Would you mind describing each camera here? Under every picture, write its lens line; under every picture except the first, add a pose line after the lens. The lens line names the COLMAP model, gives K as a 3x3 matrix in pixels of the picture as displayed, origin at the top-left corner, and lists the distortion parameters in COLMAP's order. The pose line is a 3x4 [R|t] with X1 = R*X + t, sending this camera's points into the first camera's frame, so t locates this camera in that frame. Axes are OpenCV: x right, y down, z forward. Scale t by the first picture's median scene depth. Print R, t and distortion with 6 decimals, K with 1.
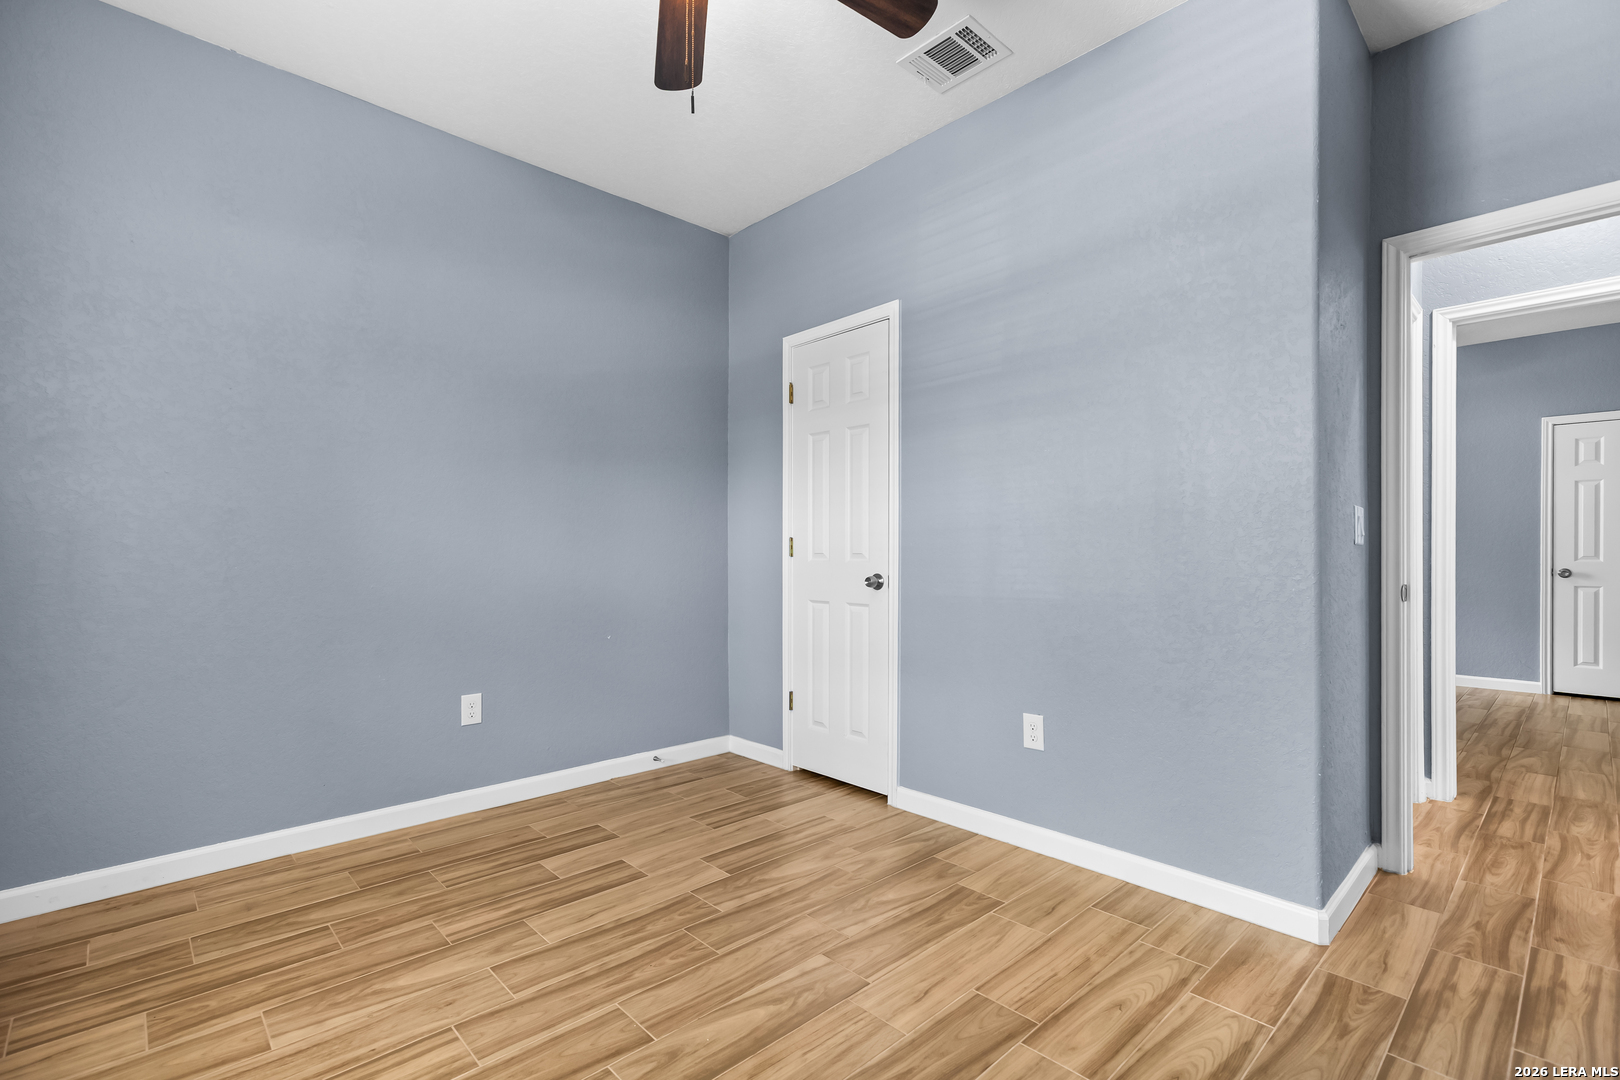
lens RADIAL K [[734.3, 0, 819.4], [0, 734.3, 554.4], [0, 0, 1]] dist [0.007641, -0.000701]
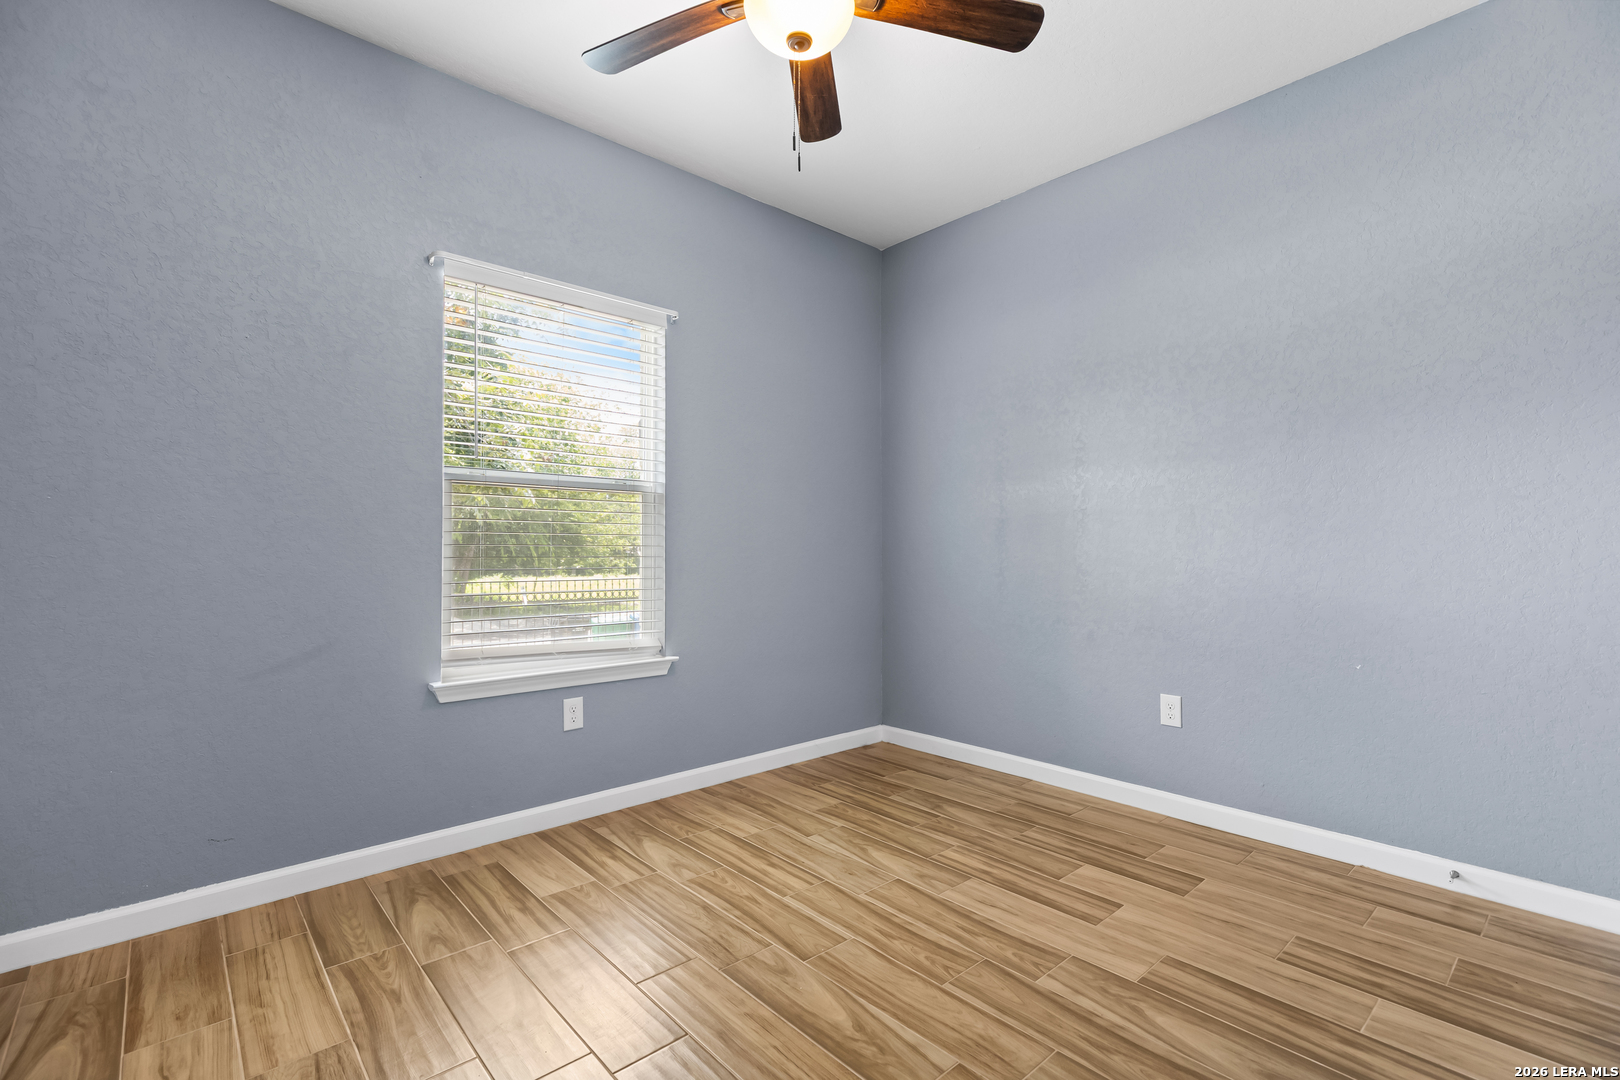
lens RADIAL K [[734.3, 0, 824.4], [0, 734.3, 540.7], [0, 0, 1]] dist [0.007641, -0.000701]
pose [[-0.026755, -0.011669, -0.999574, 0.684177], [0.000720, 0.999931, -0.011692, -0.004909], [0.999642, -0.001032, -0.026745, 0.749280]]
